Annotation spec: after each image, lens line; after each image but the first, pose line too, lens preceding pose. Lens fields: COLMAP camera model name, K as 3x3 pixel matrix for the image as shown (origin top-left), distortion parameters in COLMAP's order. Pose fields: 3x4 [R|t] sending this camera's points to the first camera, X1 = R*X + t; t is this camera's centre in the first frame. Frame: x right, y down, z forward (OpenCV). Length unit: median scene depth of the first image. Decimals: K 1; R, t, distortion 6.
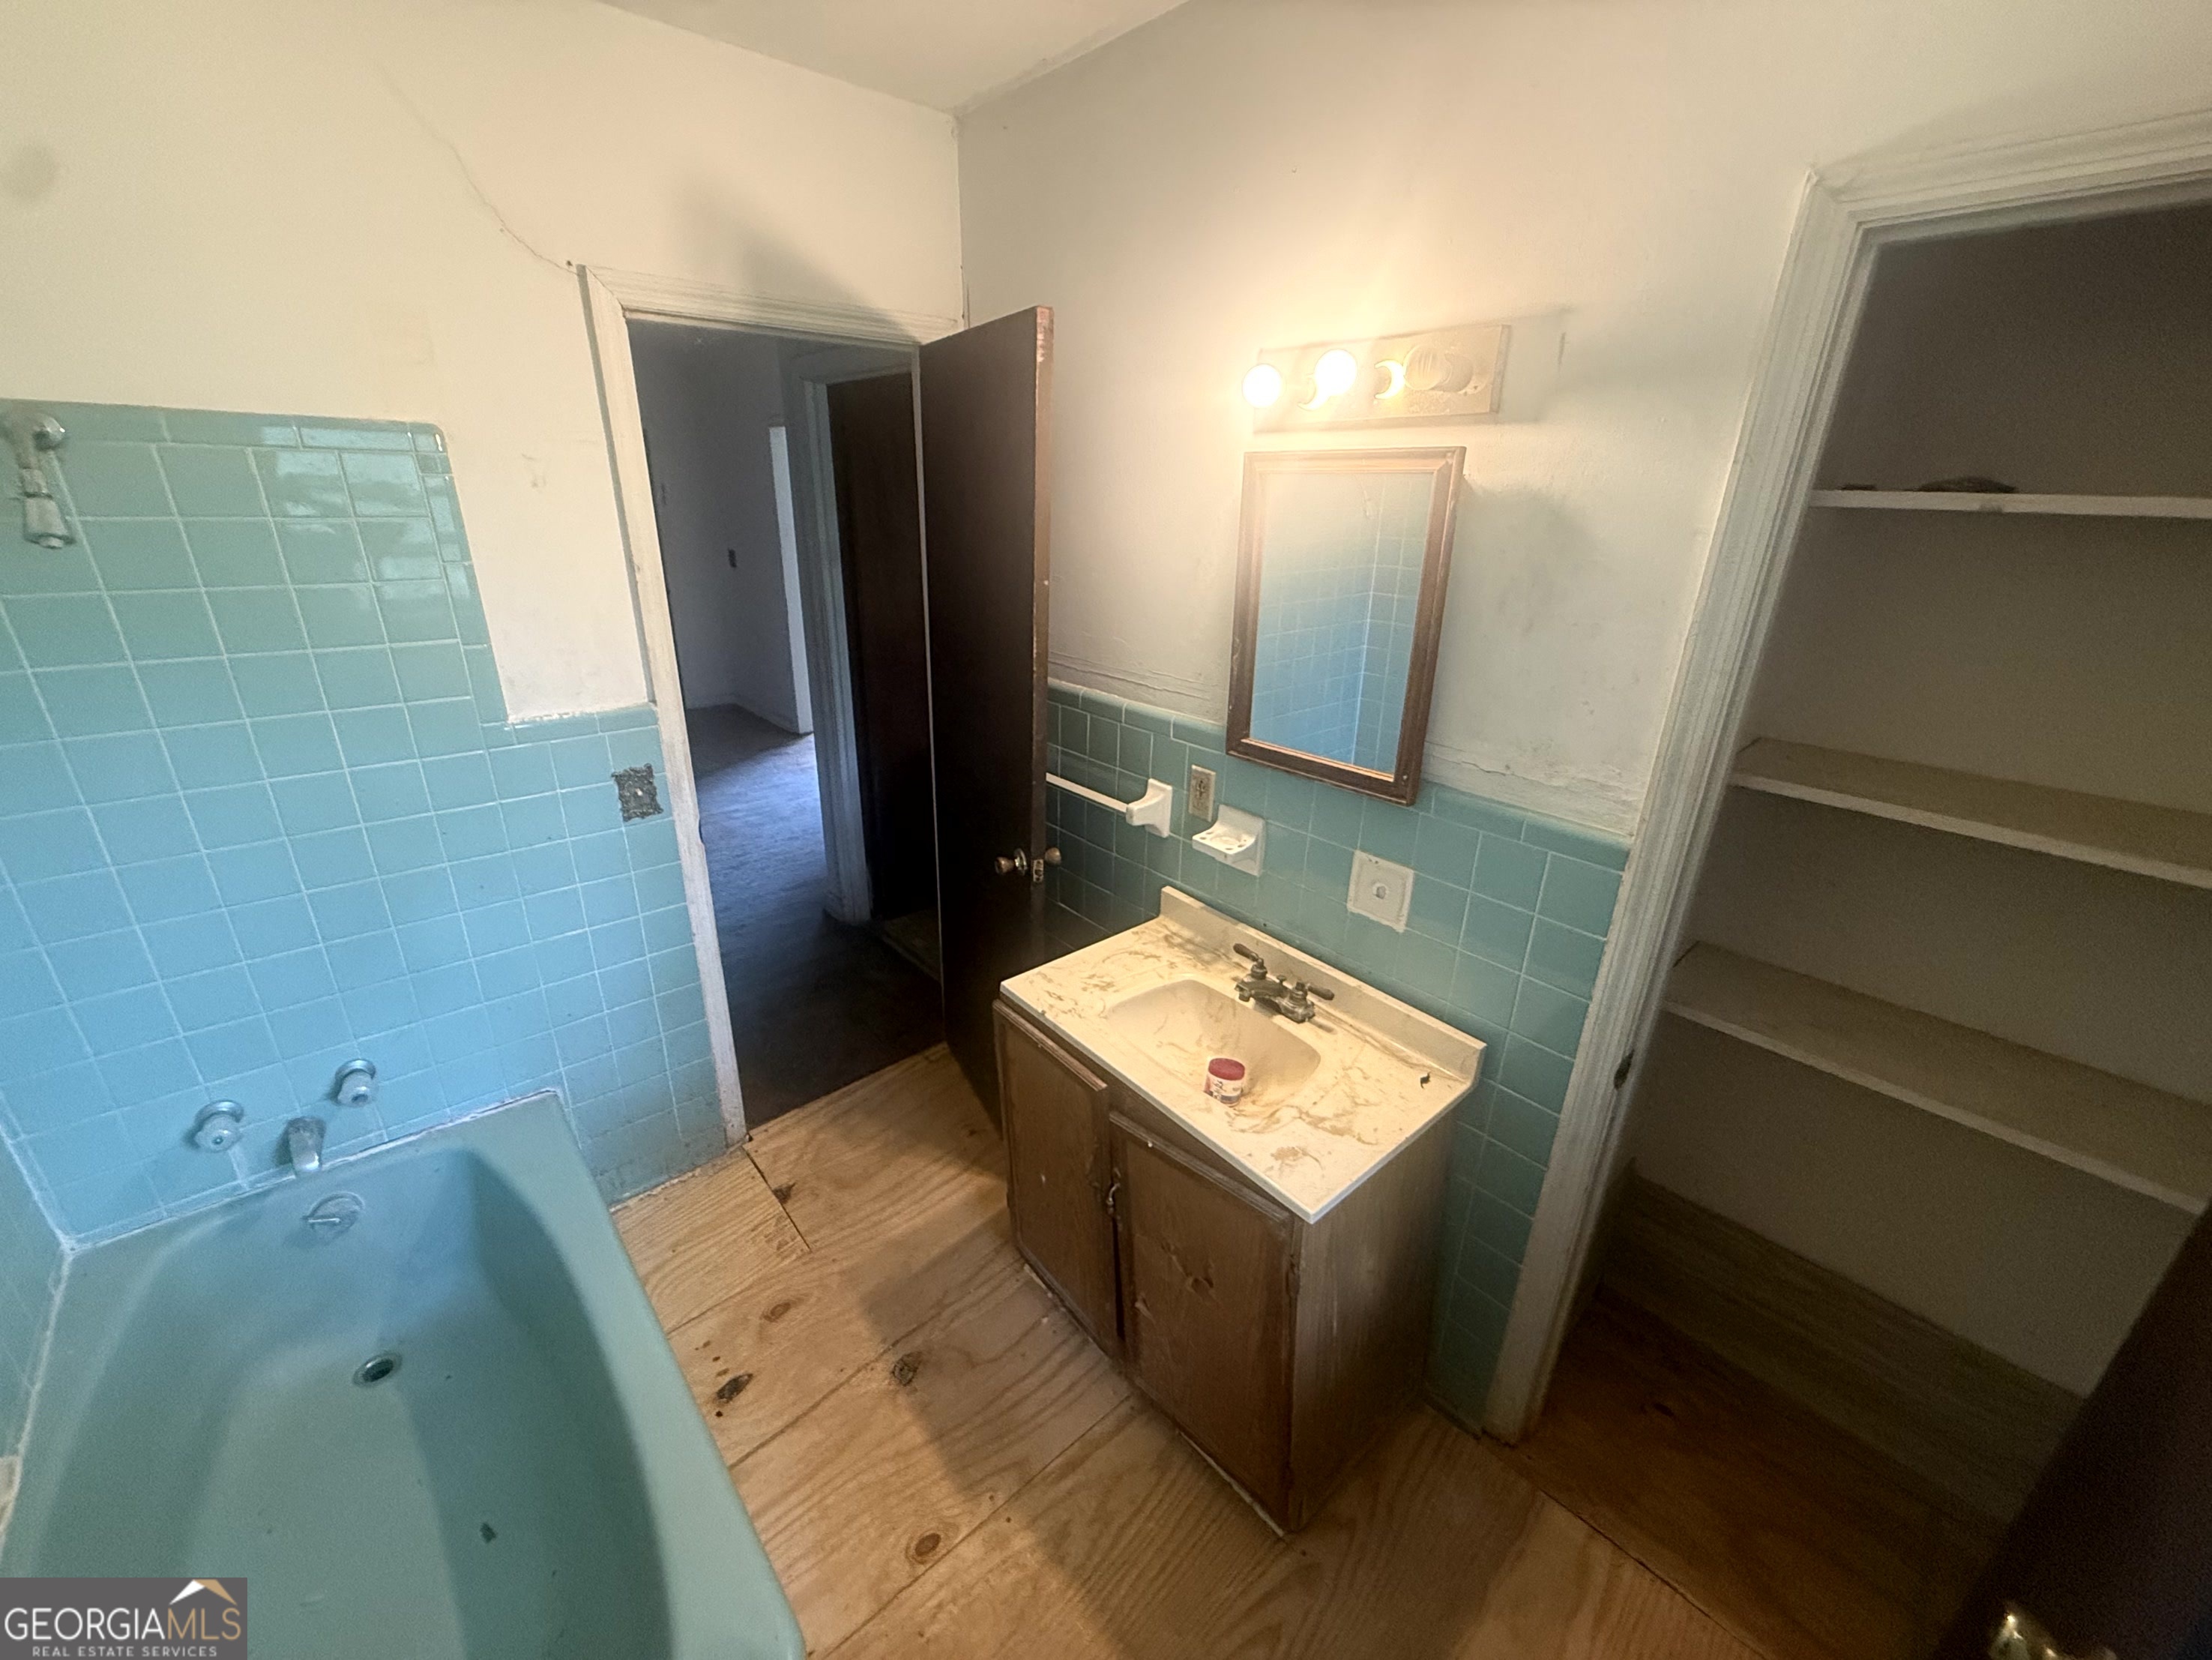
lens RADIAL K [[880.2, 0, 1107.1], [0, 880.2, 830.4], [0, 0, 1]] dist [-0.000500, 0.000054]
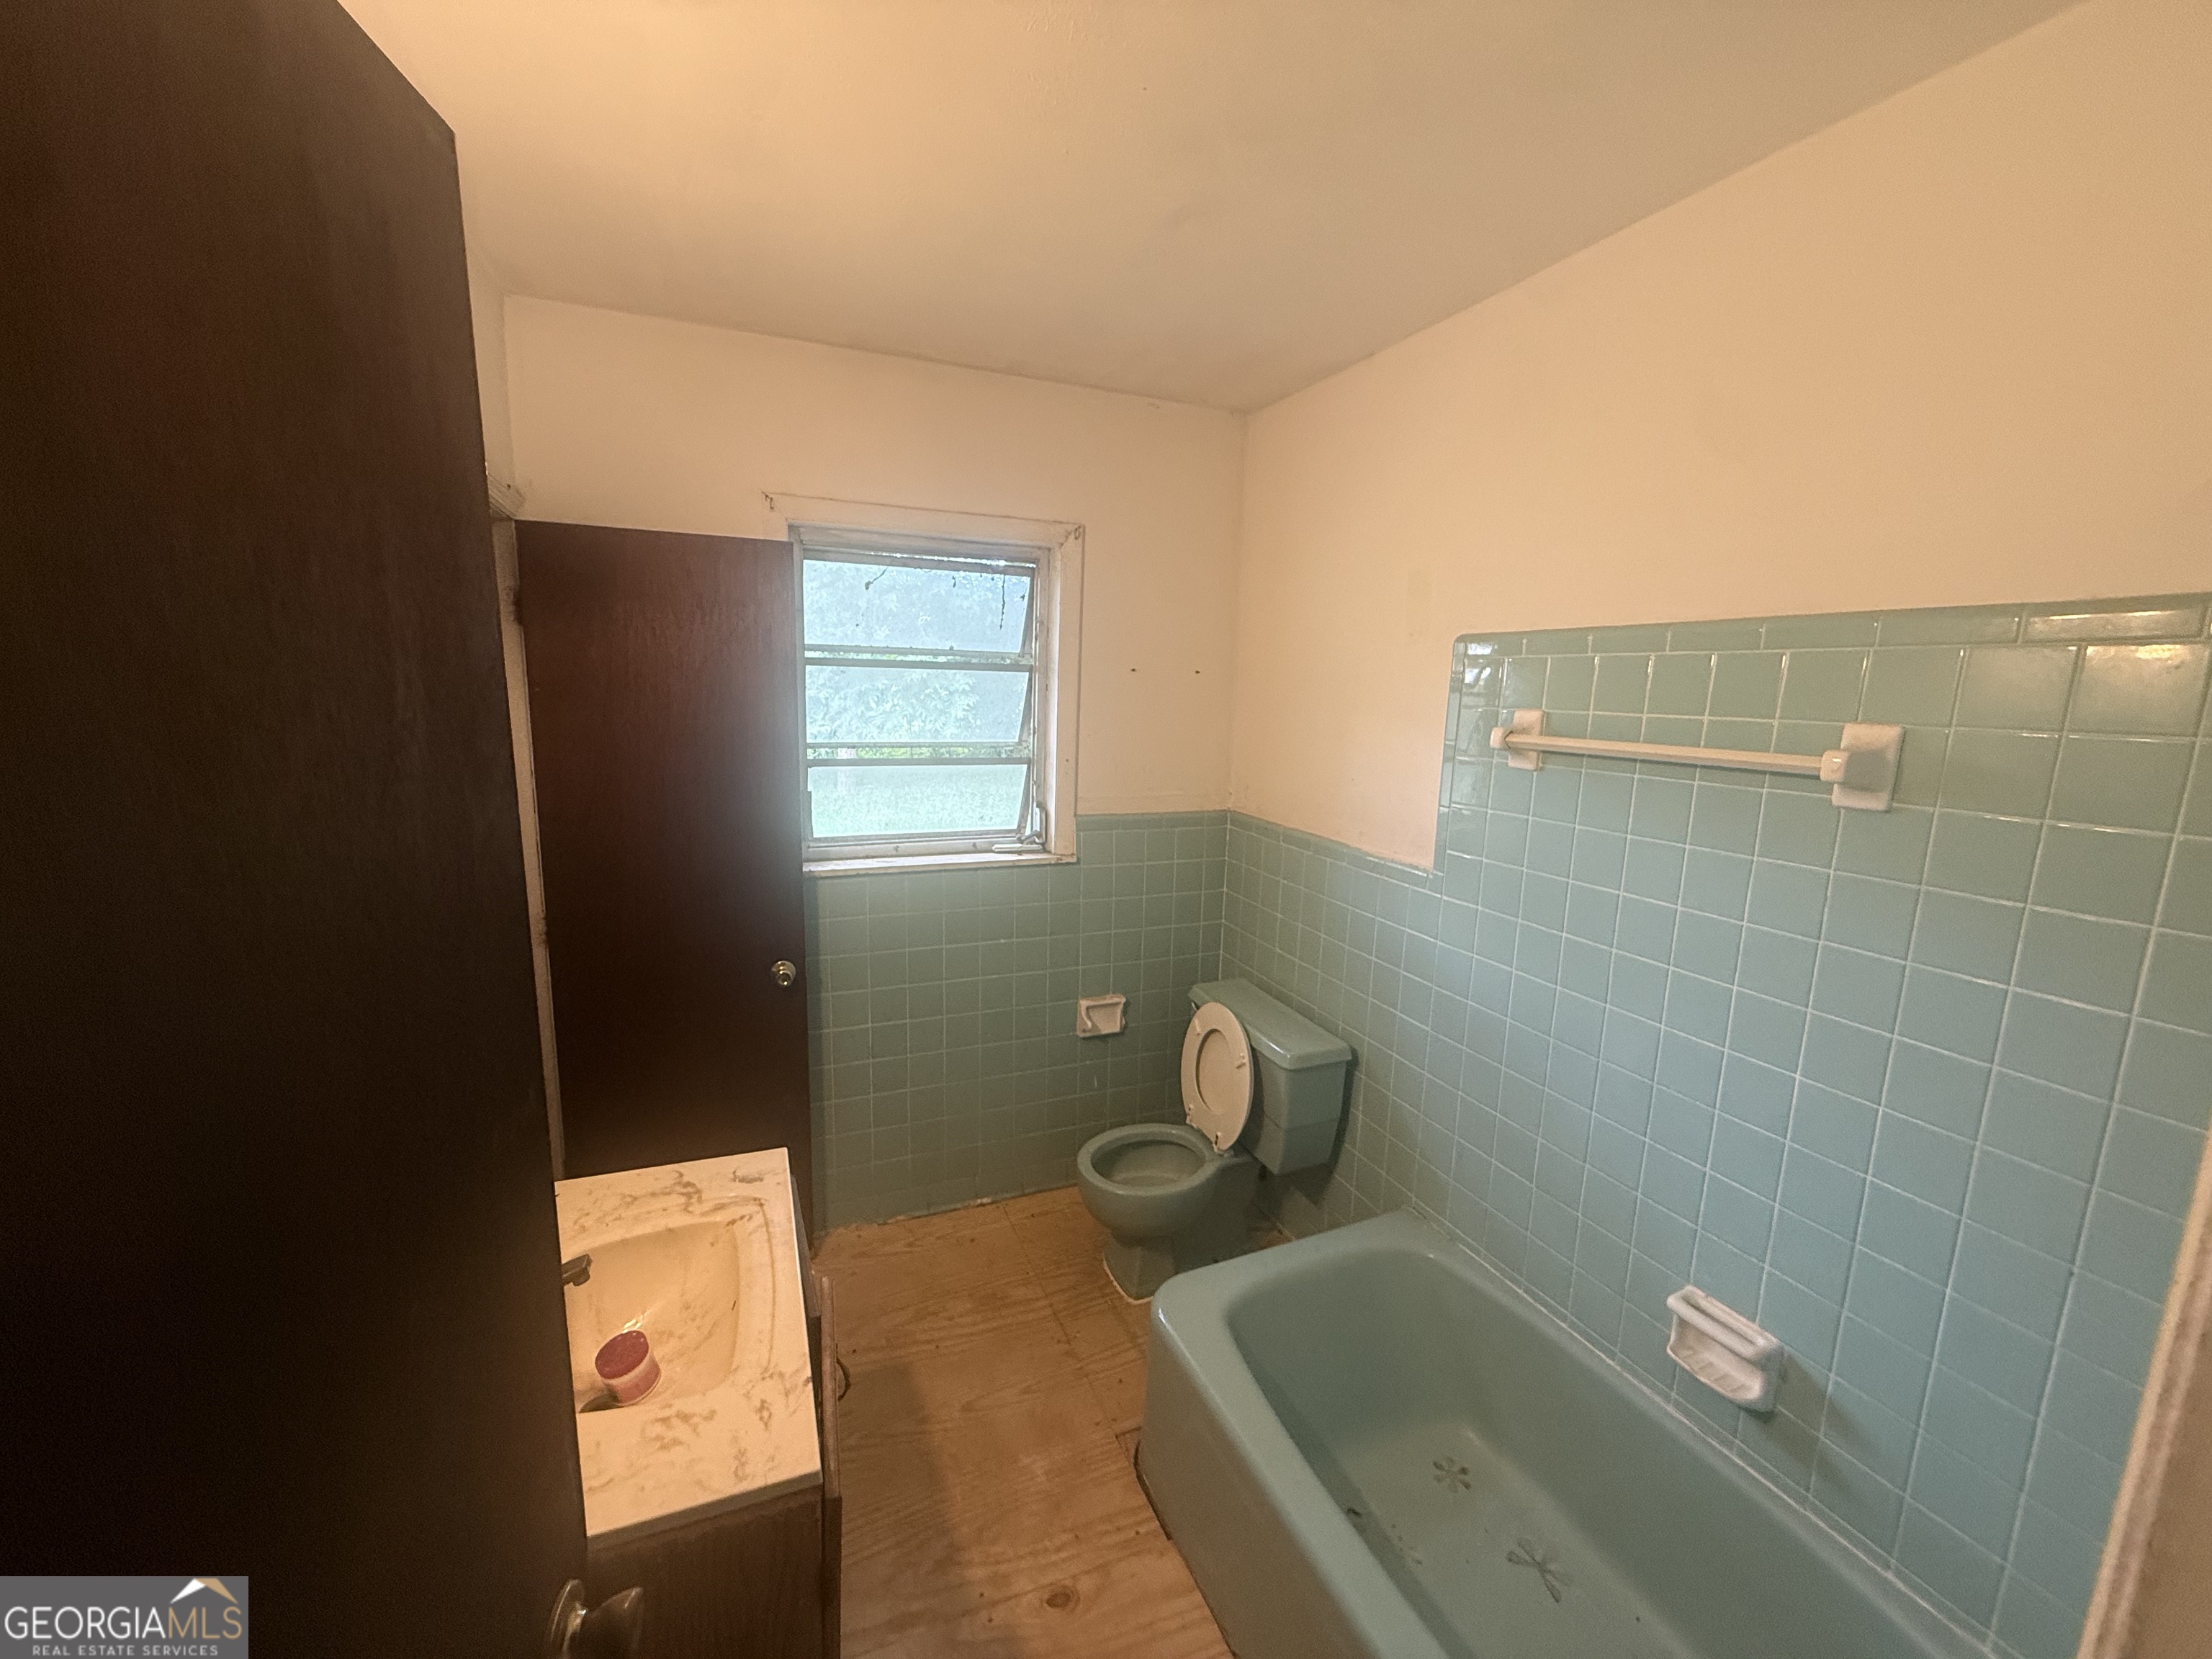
lens RADIAL K [[880.1, 0, 1103.3], [0, 880.1, 829.1], [0, 0, 1]] dist [-0.000500, 0.000054]
pose [[-0.944944, -0.097036, 0.312514, -0.503766], [0.074941, 0.865468, 0.495327, -0.520619], [-0.318536, 0.491476, -0.810547, 1.408947]]
